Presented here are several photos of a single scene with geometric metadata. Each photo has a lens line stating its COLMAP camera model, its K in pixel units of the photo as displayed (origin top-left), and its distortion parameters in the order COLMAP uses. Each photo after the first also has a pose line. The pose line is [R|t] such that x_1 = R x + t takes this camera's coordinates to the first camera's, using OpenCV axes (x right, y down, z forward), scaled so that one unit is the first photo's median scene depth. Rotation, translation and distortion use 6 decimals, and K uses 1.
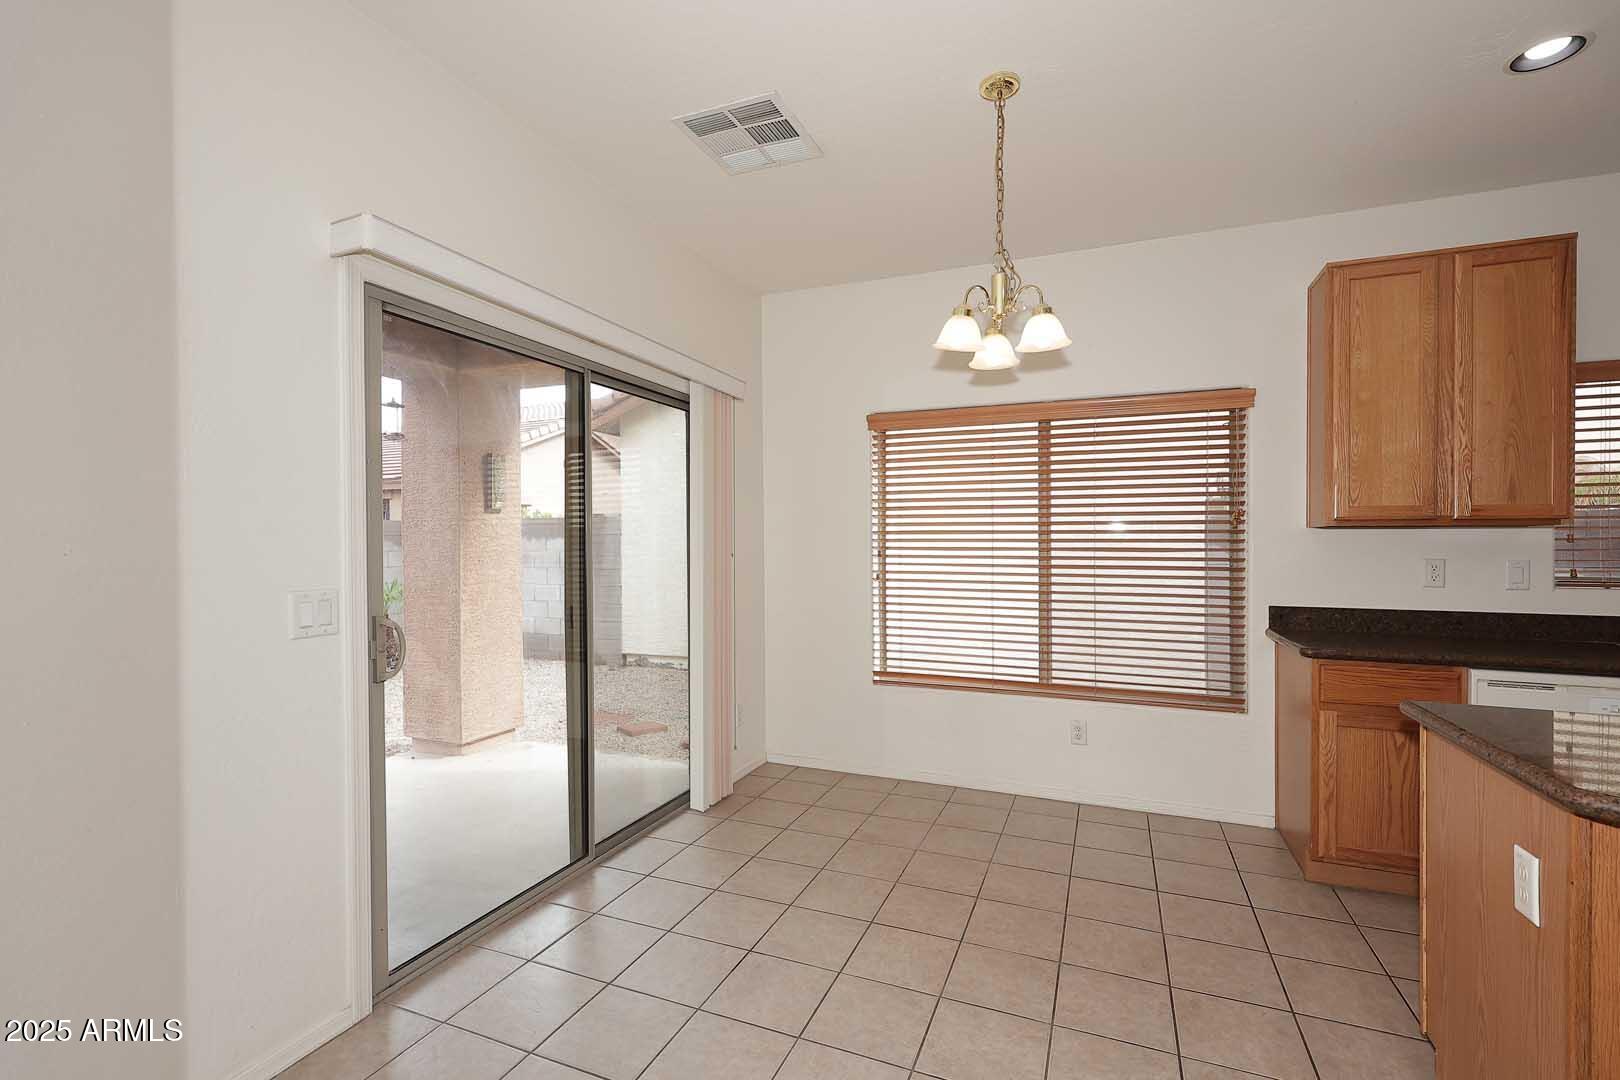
lens RADIAL K [[734.4, 0, 810.6], [0, 734.4, 545.9], [0, 0, 1]] dist [-0.000837, 0.000207]
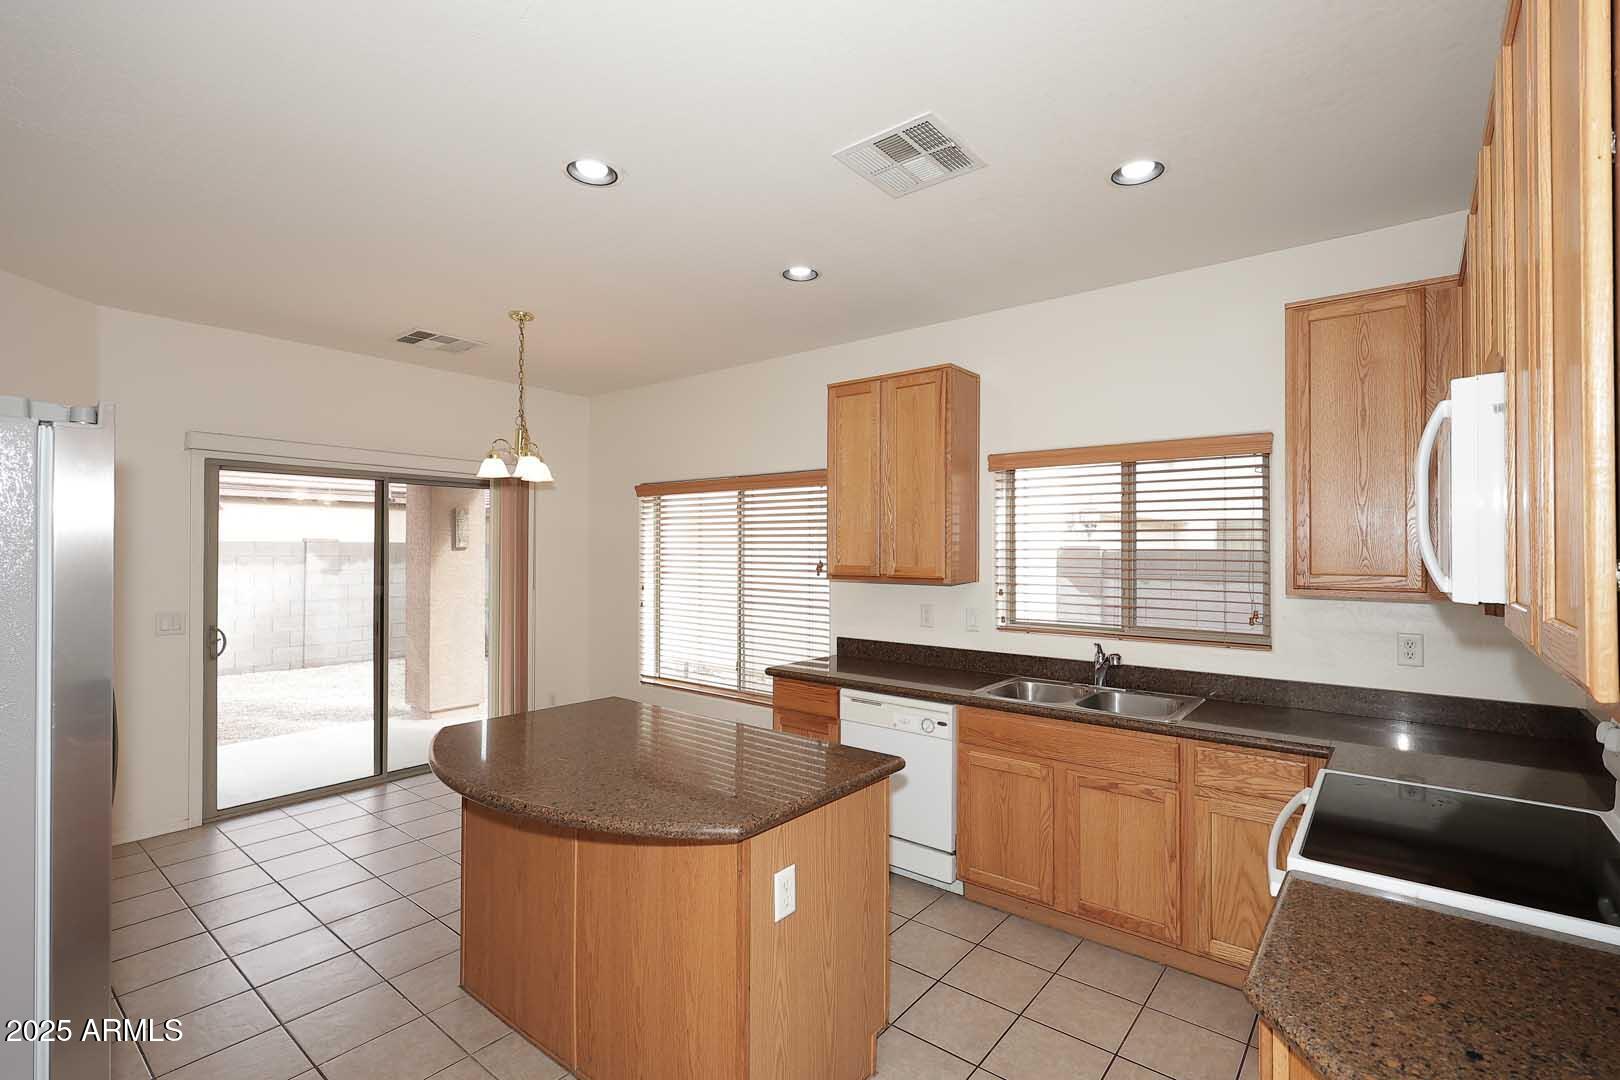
lens RADIAL K [[734.4, 0, 809.9], [0, 734.4, 533.6], [0, 0, 1]] dist [-0.000837, 0.000207]
pose [[0.962131, 0.008127, -0.272465, 0.792851], [-0.019531, 0.999042, -0.039166, -0.044528], [0.271886, 0.043004, 0.961368, -0.238775]]
